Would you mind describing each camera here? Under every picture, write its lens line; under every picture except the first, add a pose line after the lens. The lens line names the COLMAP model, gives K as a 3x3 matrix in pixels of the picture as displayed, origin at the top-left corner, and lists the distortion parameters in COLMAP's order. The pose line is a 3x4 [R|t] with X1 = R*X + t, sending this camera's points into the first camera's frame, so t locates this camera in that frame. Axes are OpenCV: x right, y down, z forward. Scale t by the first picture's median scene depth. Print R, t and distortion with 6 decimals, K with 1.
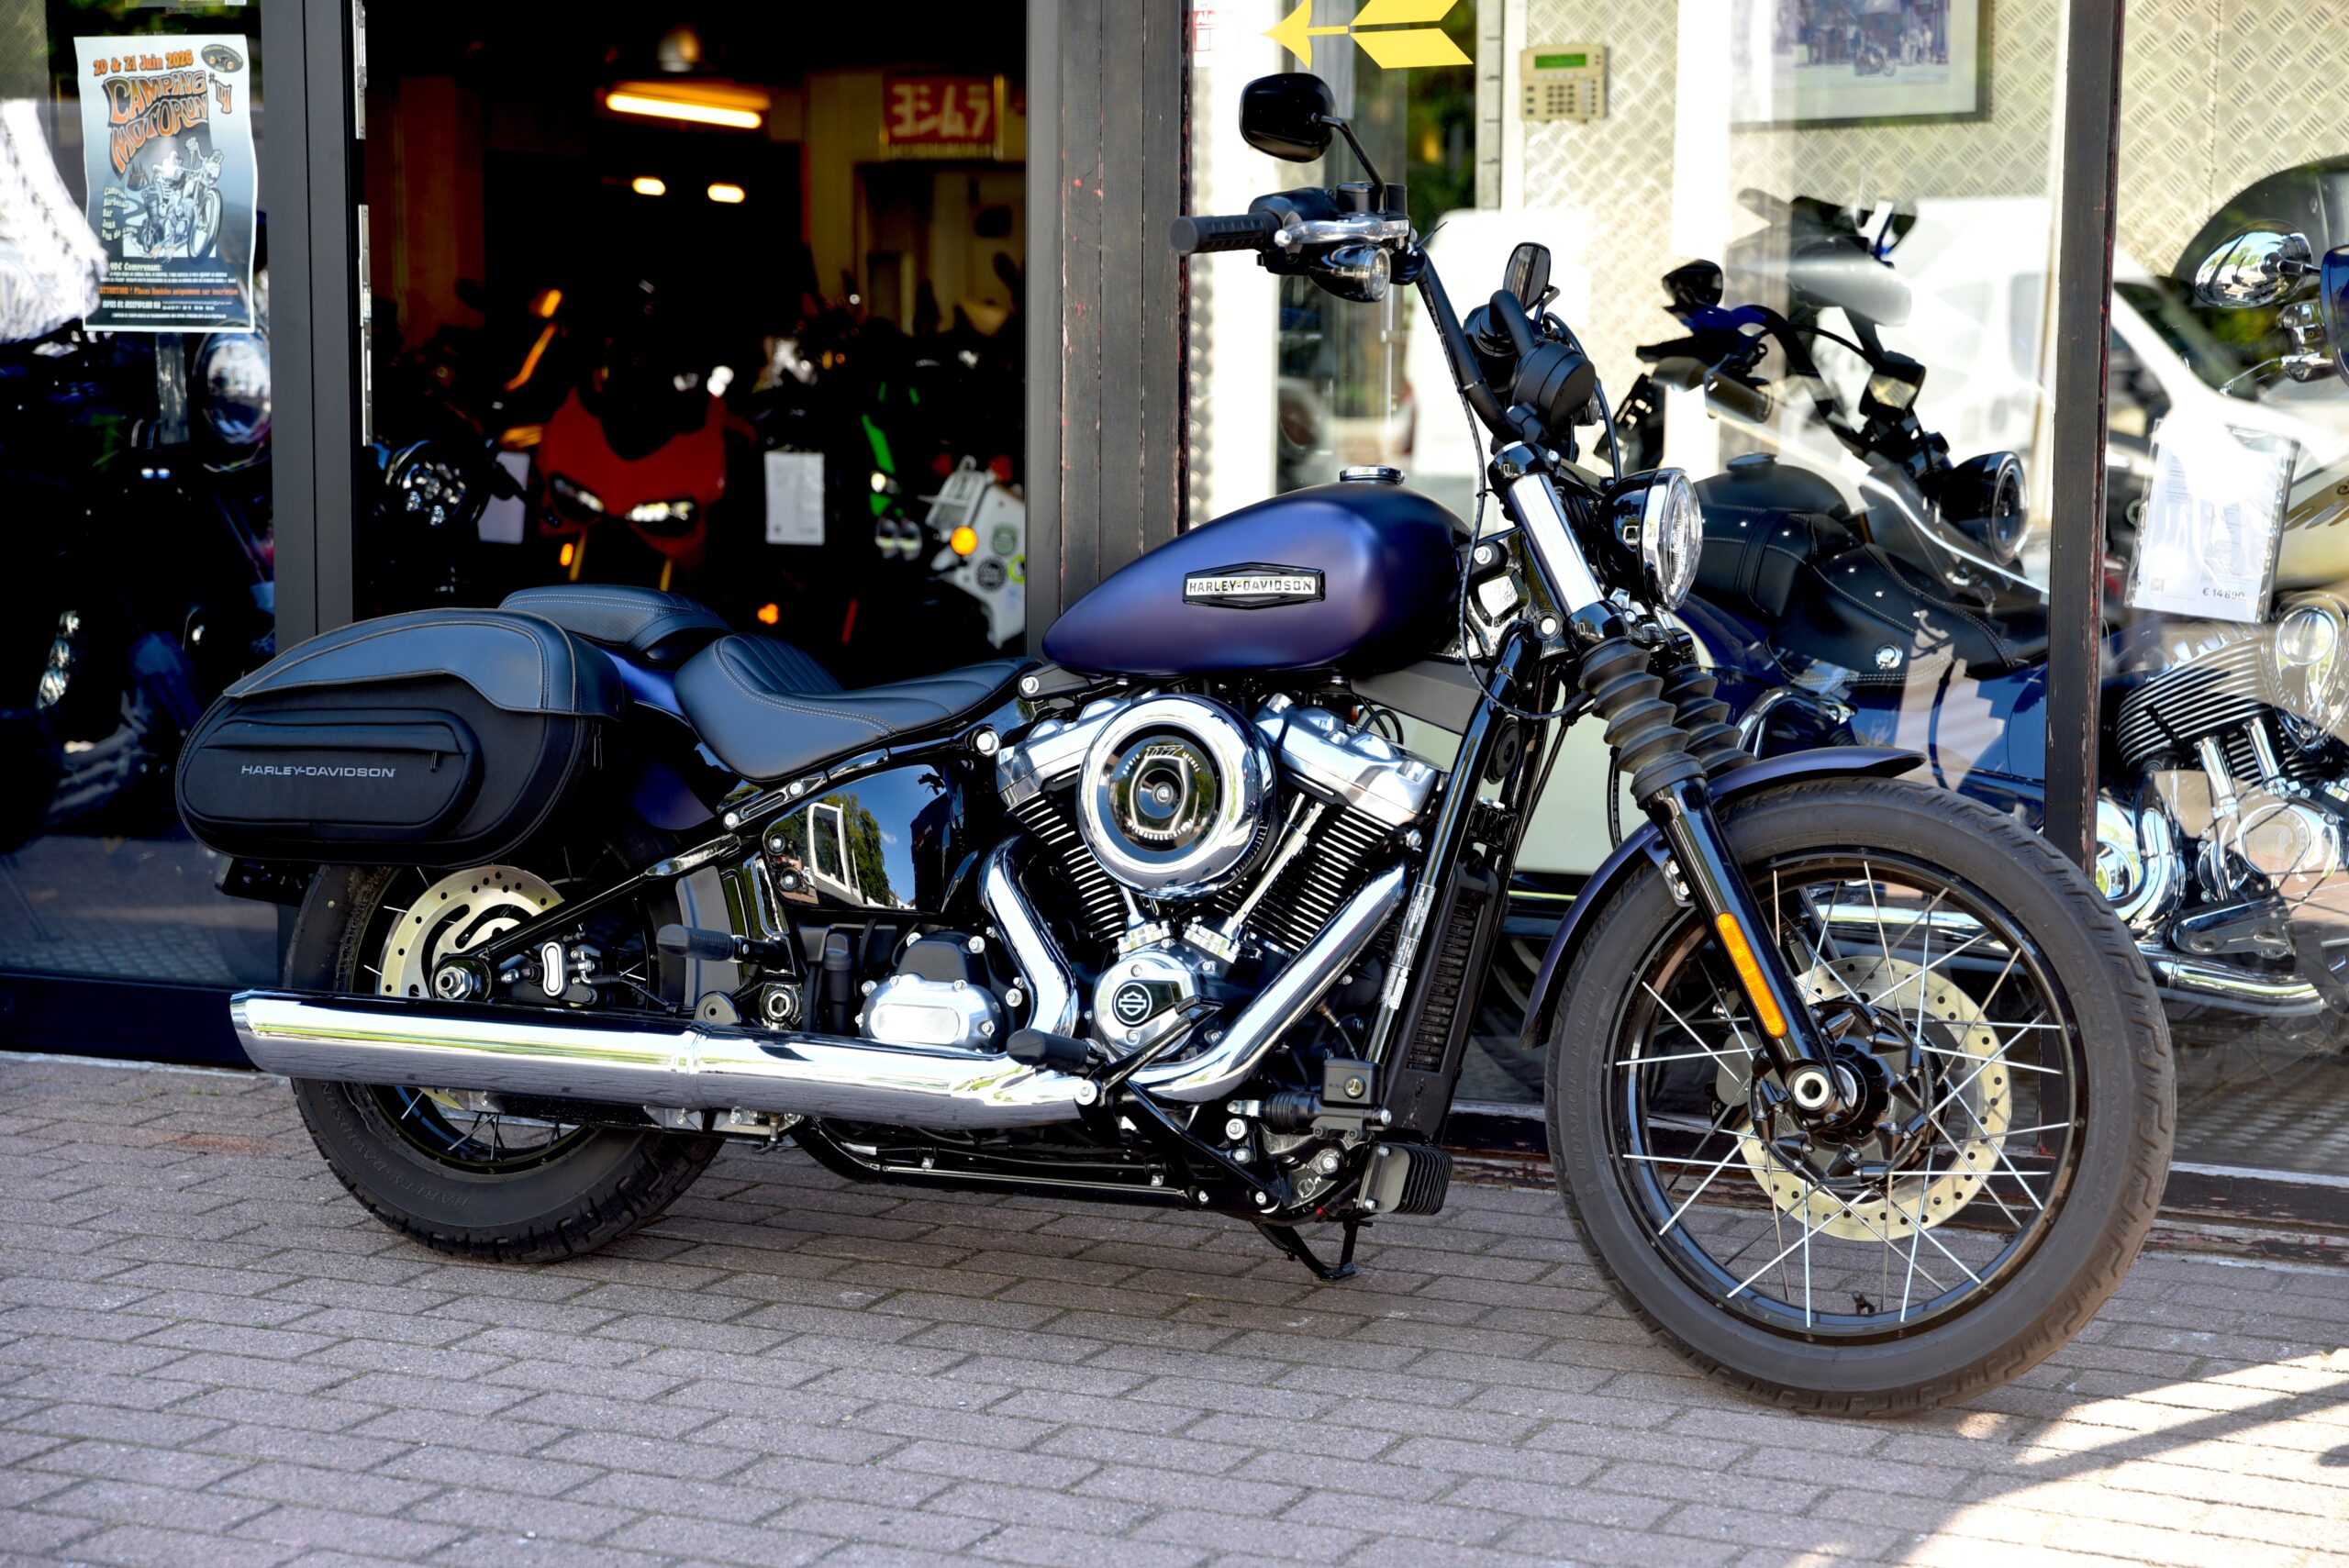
lens RADIAL K [[4295.6, 0, 1174.5], [0, 4295.6, 784.0], [0, 0, 1]] dist [0.165112, 0.381489]
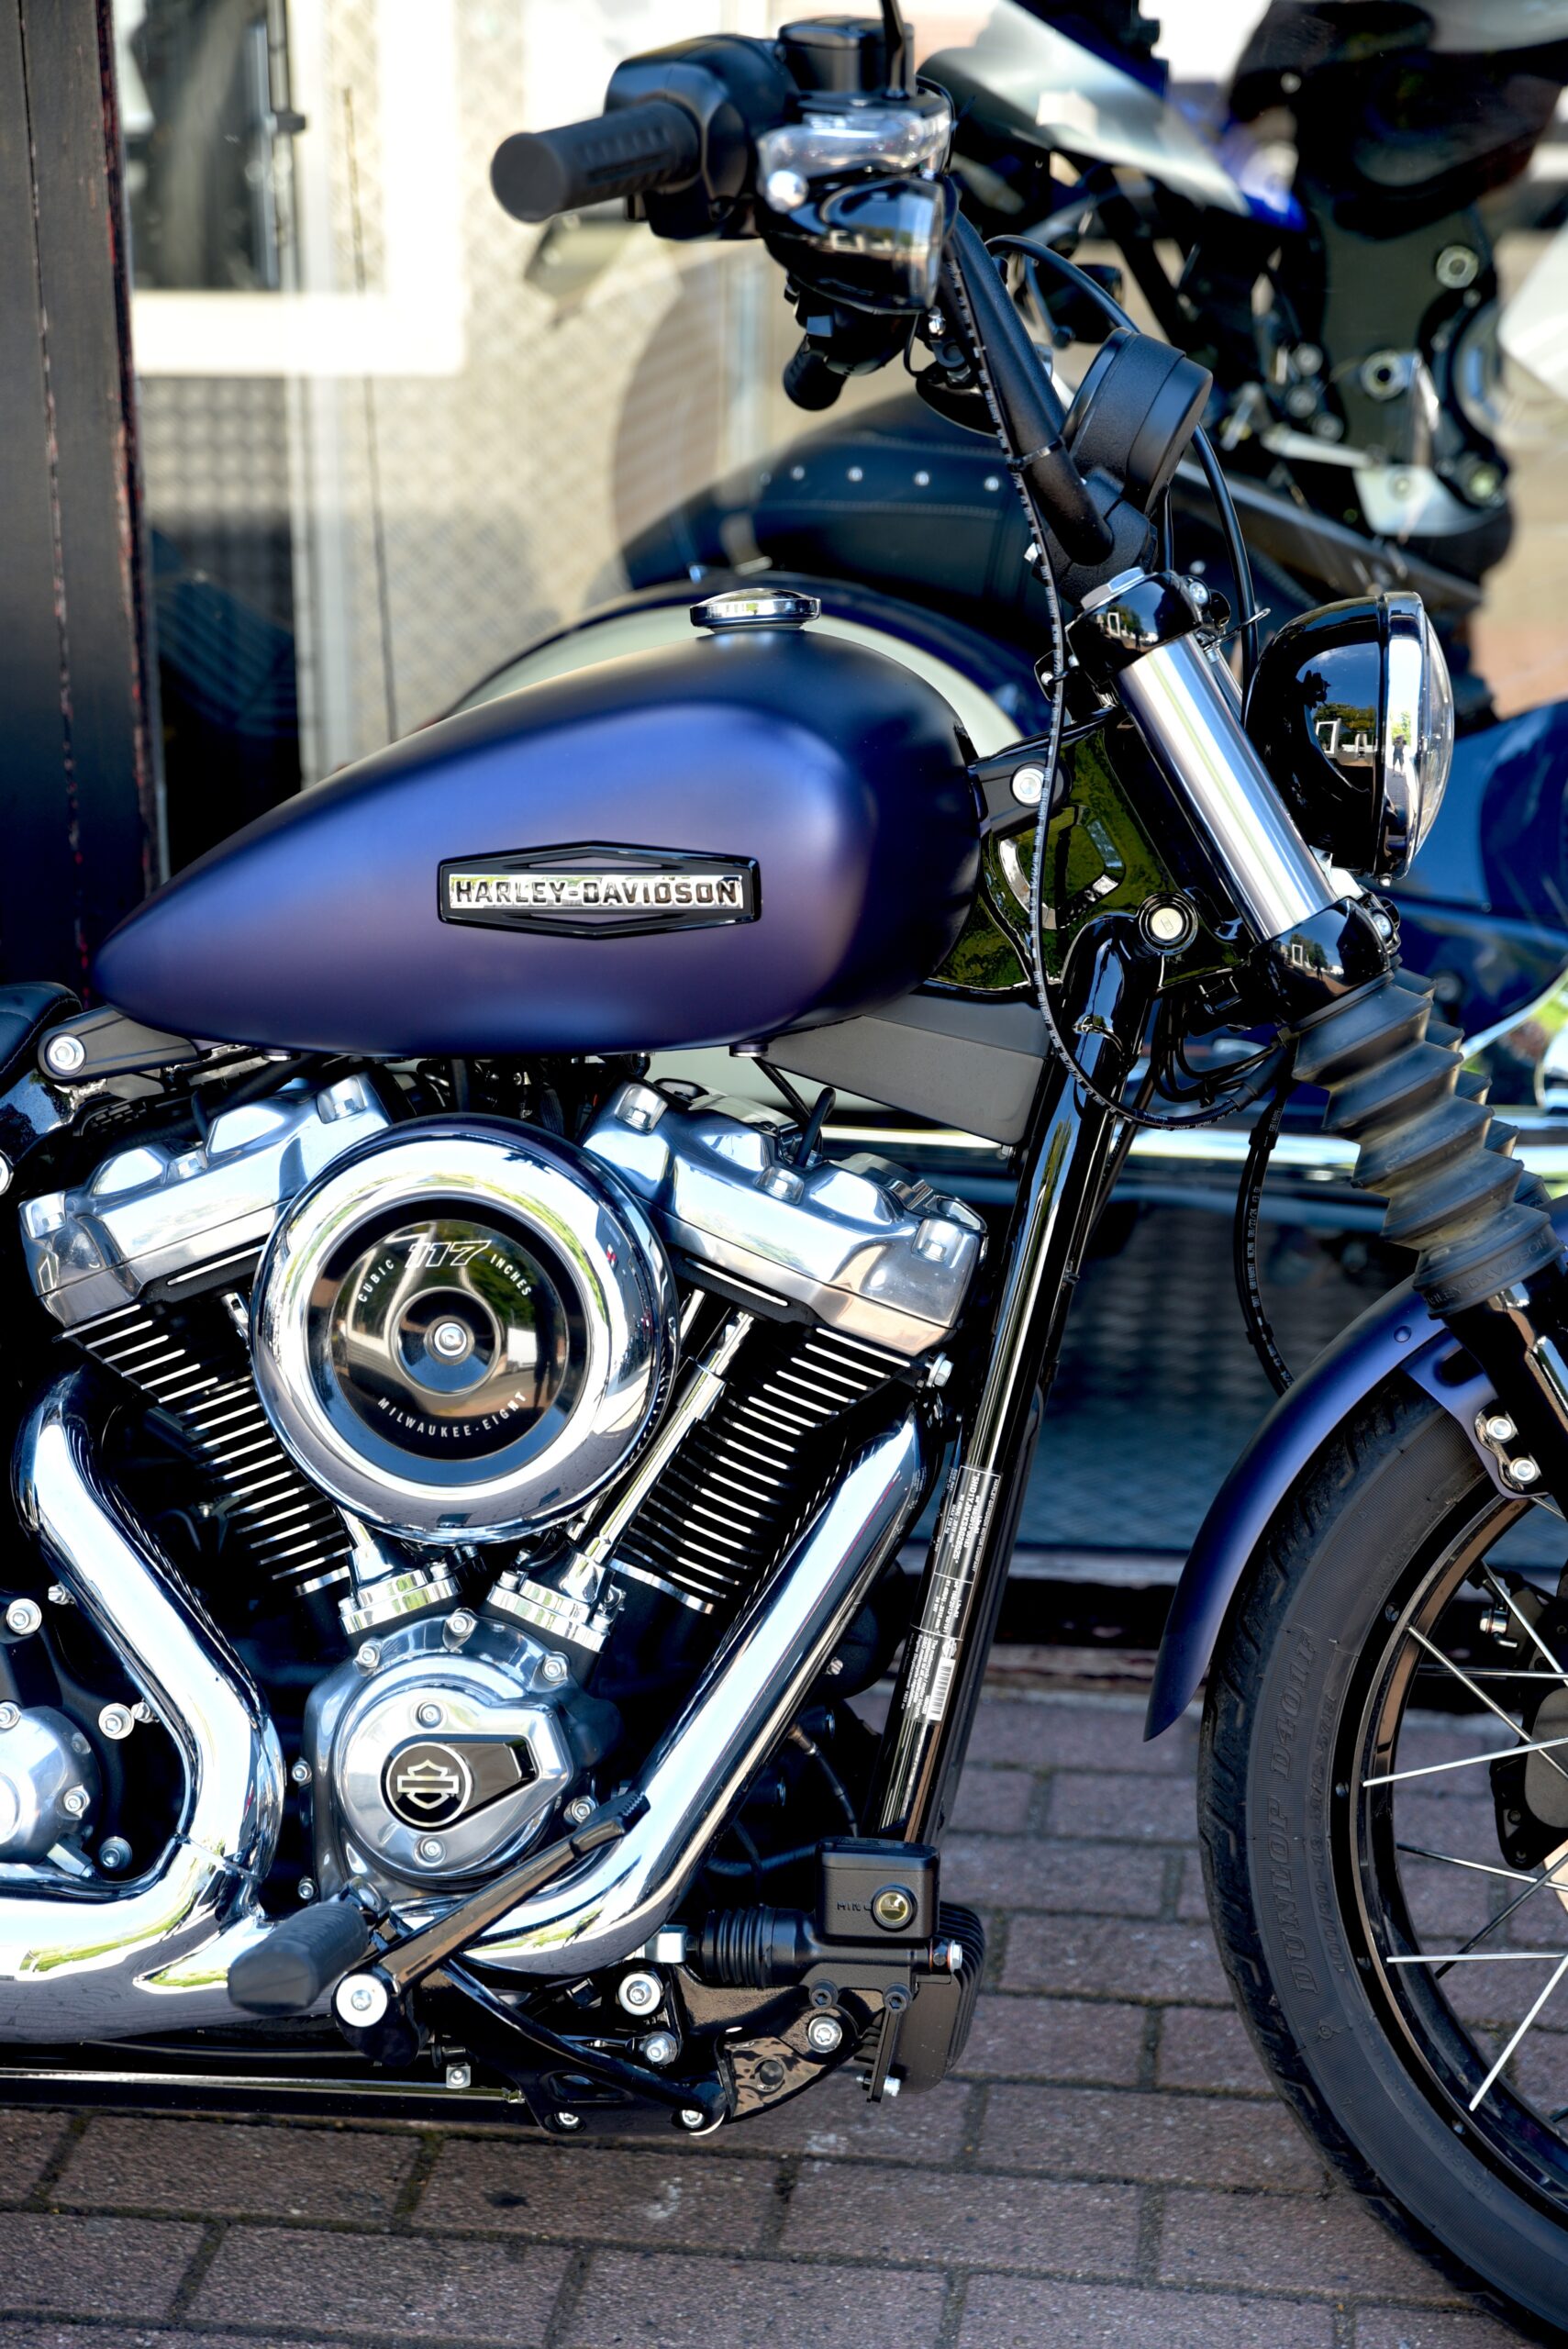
lens RADIAL K [[4295.6, 0, 784.0], [0, 4295.6, 1174.5], [0, 0, 1]] dist [0.165112, 0.381489]
pose [[0.953904, -0.092083, 0.285637, -0.101646], [0.036919, 0.980541, 0.192810, -0.105850], [-0.297833, -0.173376, 0.938742, 0.531866]]
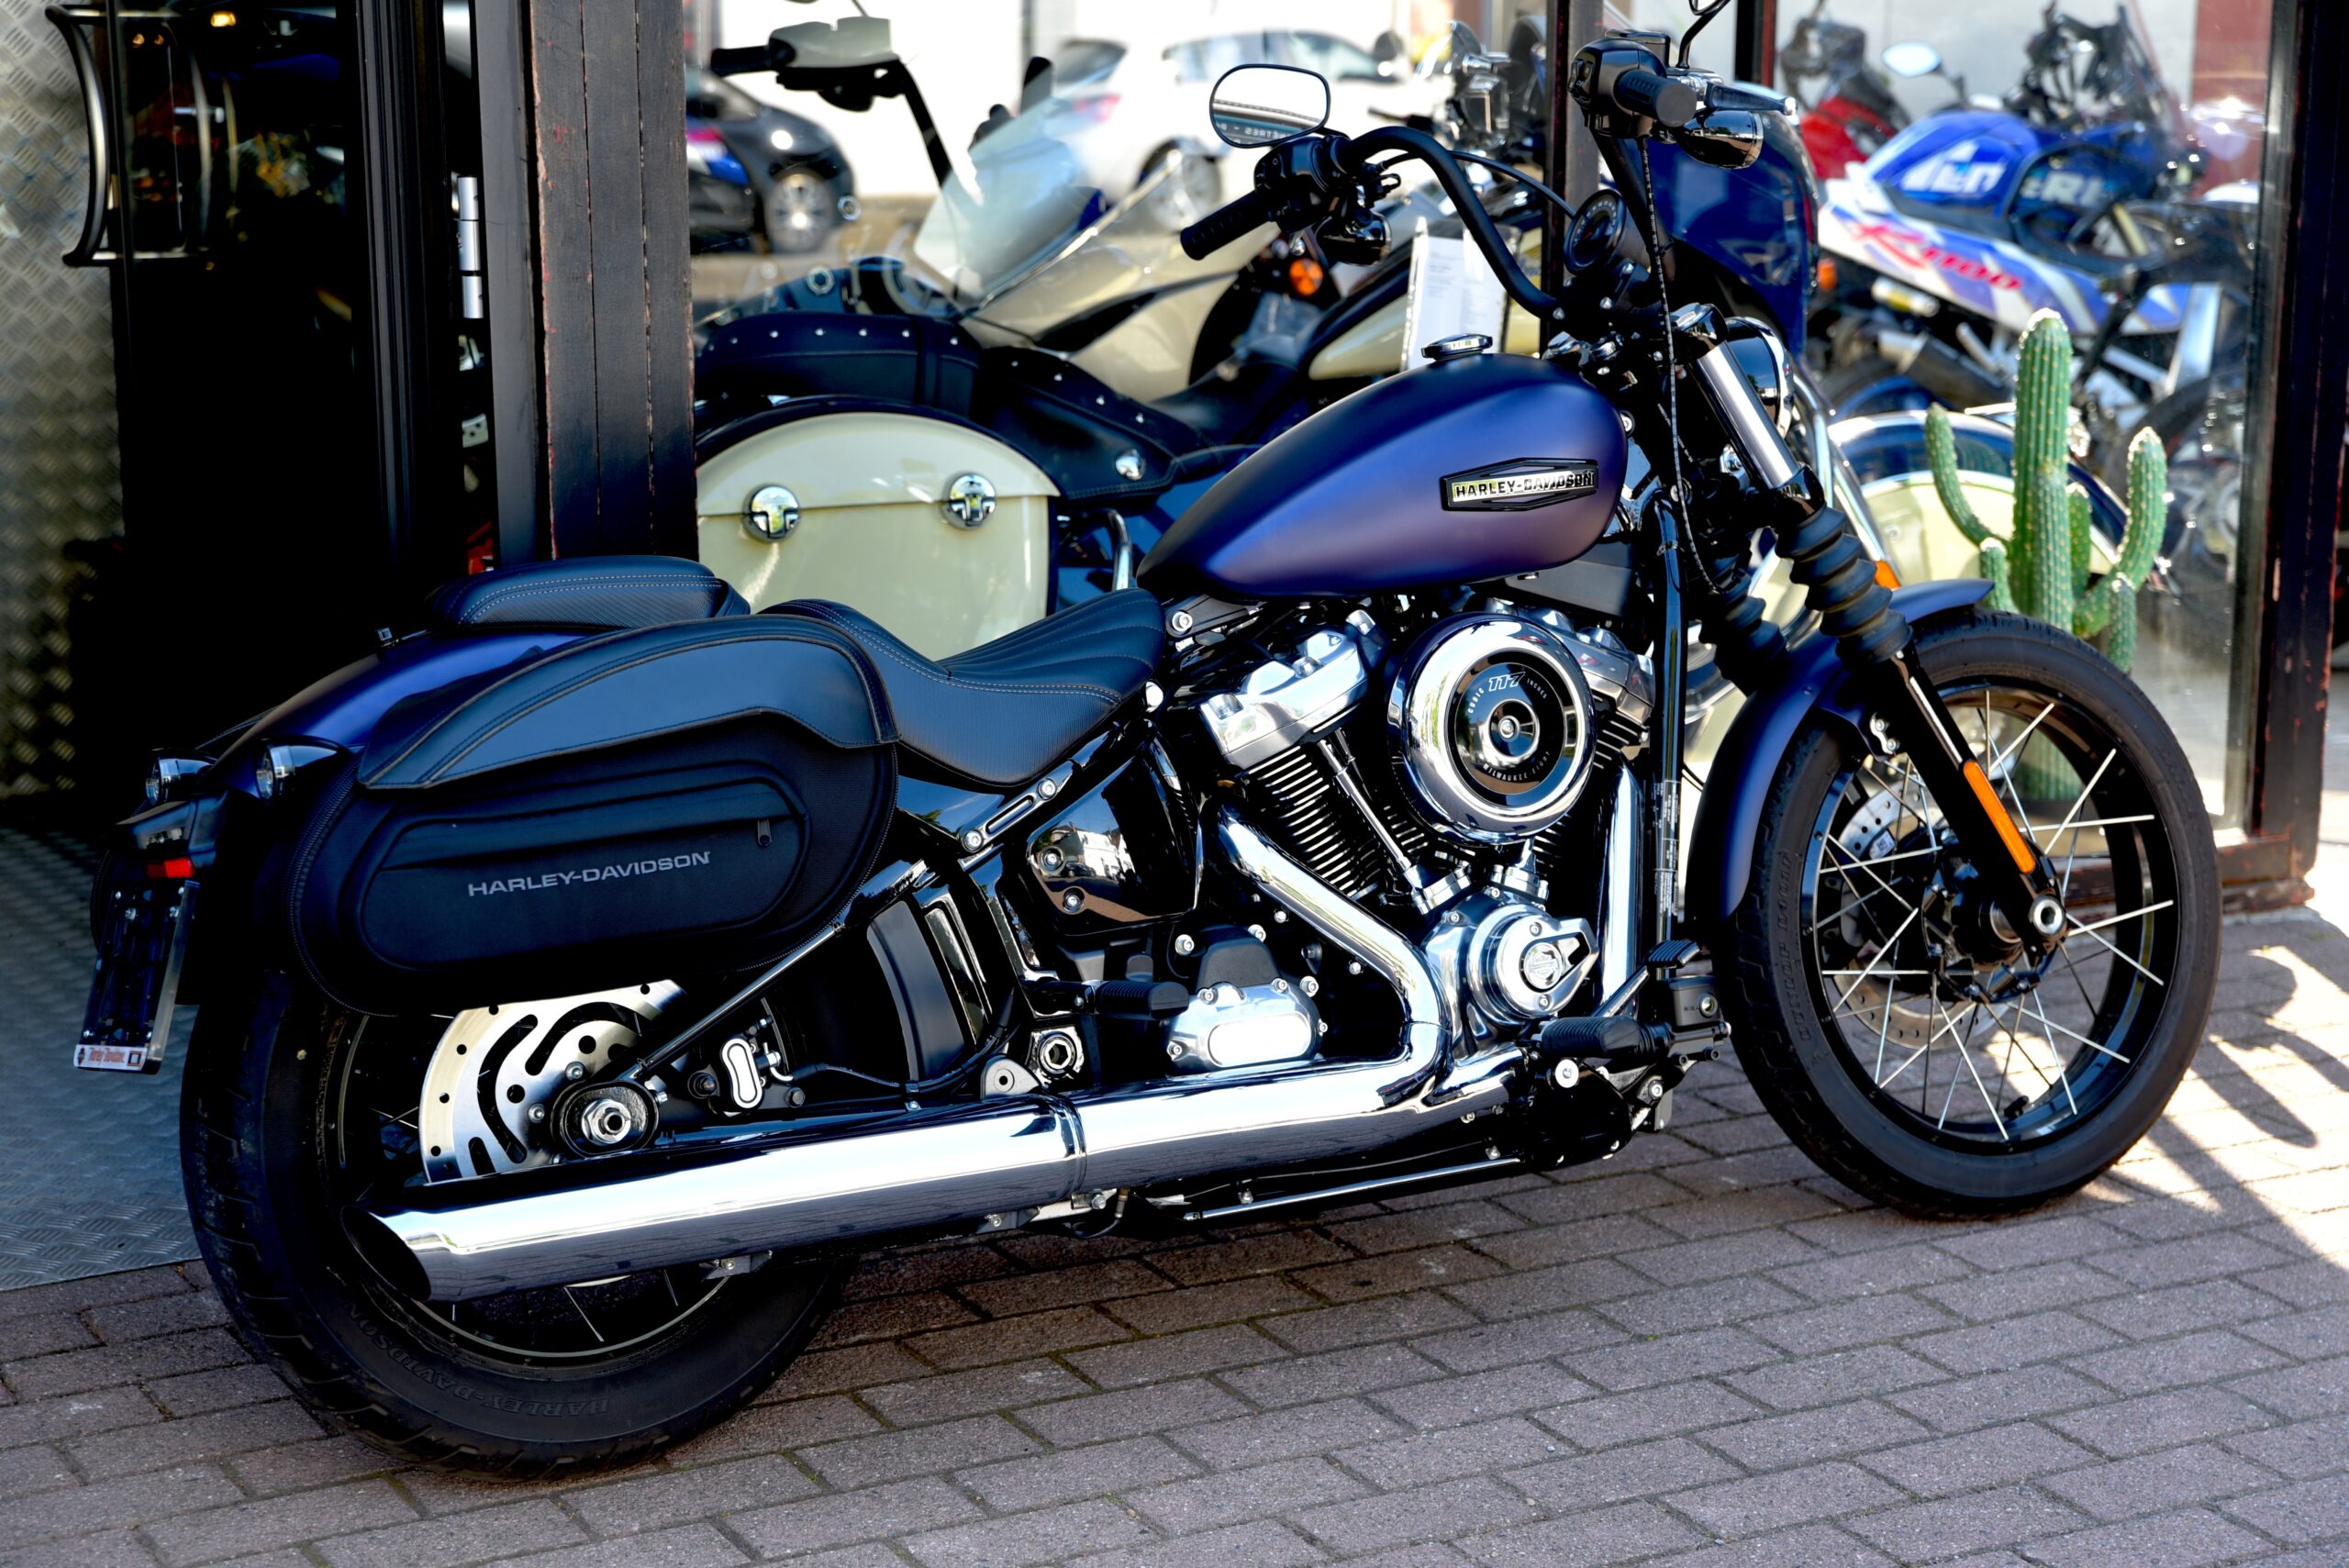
lens RADIAL K [[4095.5, 0, 1174.5], [0, 4095.5, 784.0], [0, 0, 1]] dist [0.162902, 0.031588]
pose [[0.579091, -0.164392, 0.798517, -0.713450], [0.076097, 0.986082, 0.147821, -0.115615], [-0.811704, -0.024837, 0.583541, 0.552043]]
